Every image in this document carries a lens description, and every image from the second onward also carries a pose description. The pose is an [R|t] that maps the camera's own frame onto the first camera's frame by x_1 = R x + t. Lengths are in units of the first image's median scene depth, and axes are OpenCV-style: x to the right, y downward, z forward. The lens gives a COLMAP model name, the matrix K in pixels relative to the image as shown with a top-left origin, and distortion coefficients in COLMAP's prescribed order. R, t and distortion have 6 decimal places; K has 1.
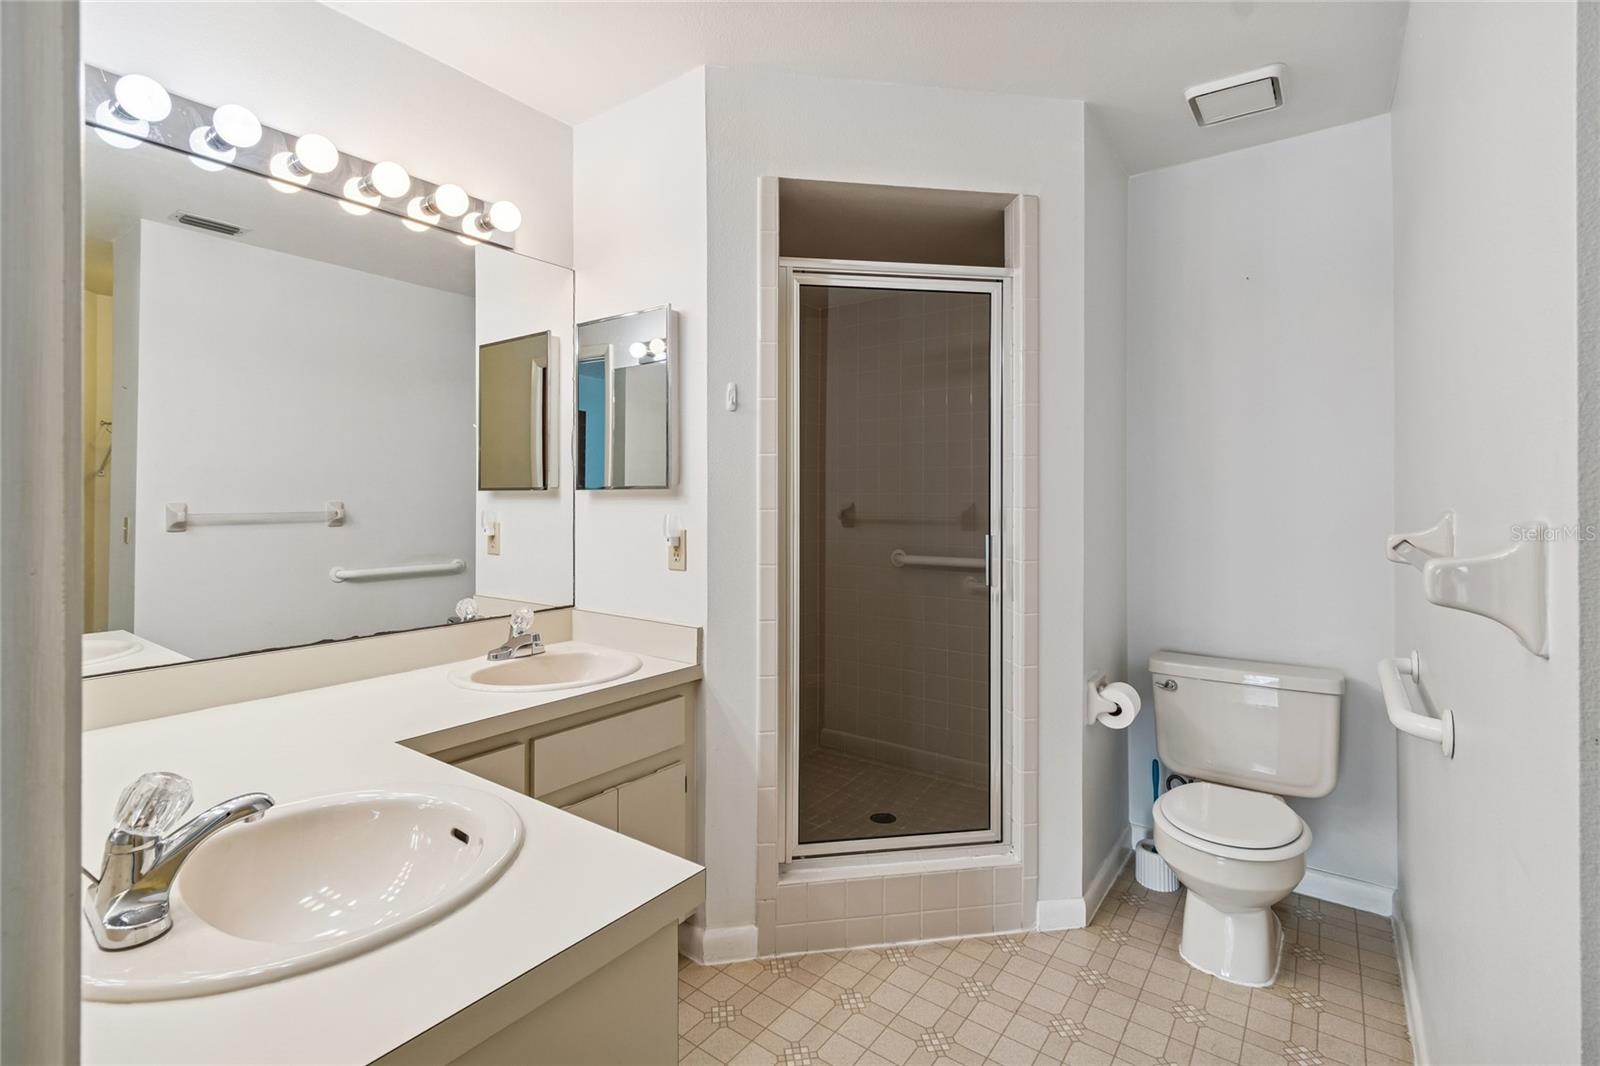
lens RADIAL K [[724.9, 0, 811.8], [0, 724.9, 499.2], [0, 0, 1]] dist [0.000753, -0.000056]
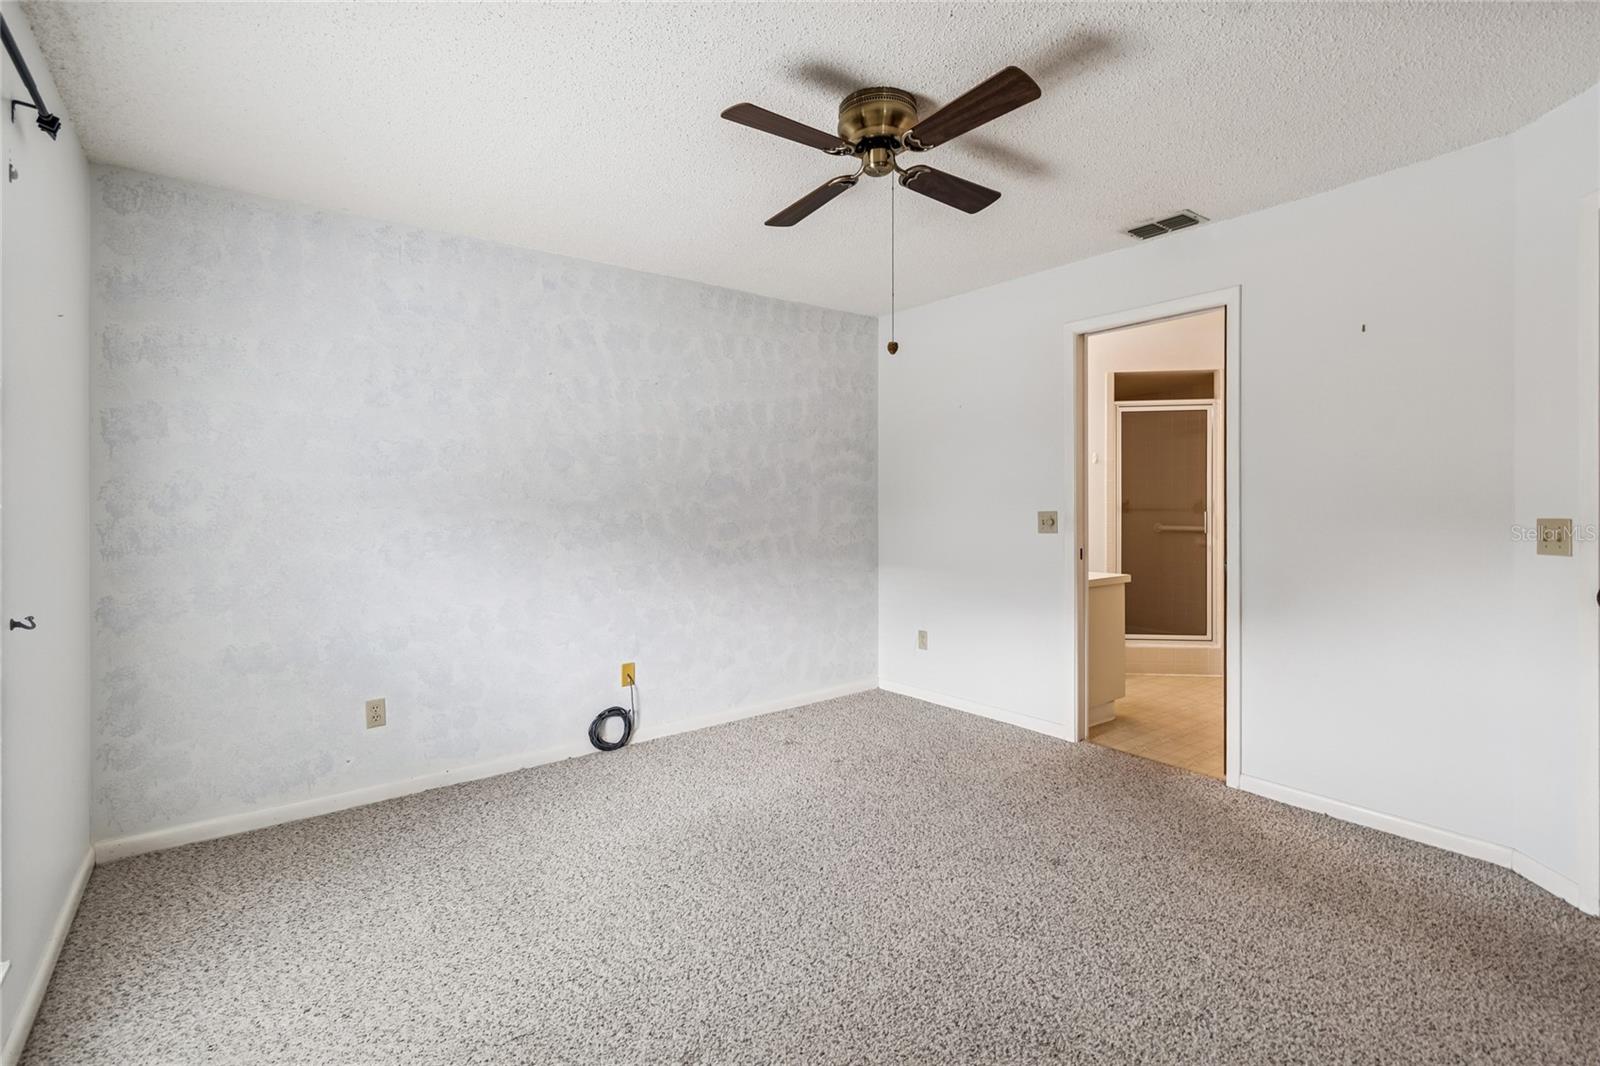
lens RADIAL K [[724.9, 0, 811.8], [0, 724.9, 499.2], [0, 0, 1]] dist [0.000753, -0.000056]
pose [[0.964820, 0.001121, -0.262909, -0.337176], [-0.001356, 0.999999, -0.000714, 0.006031], [0.262908, 0.001045, 0.964820, -1.456753]]
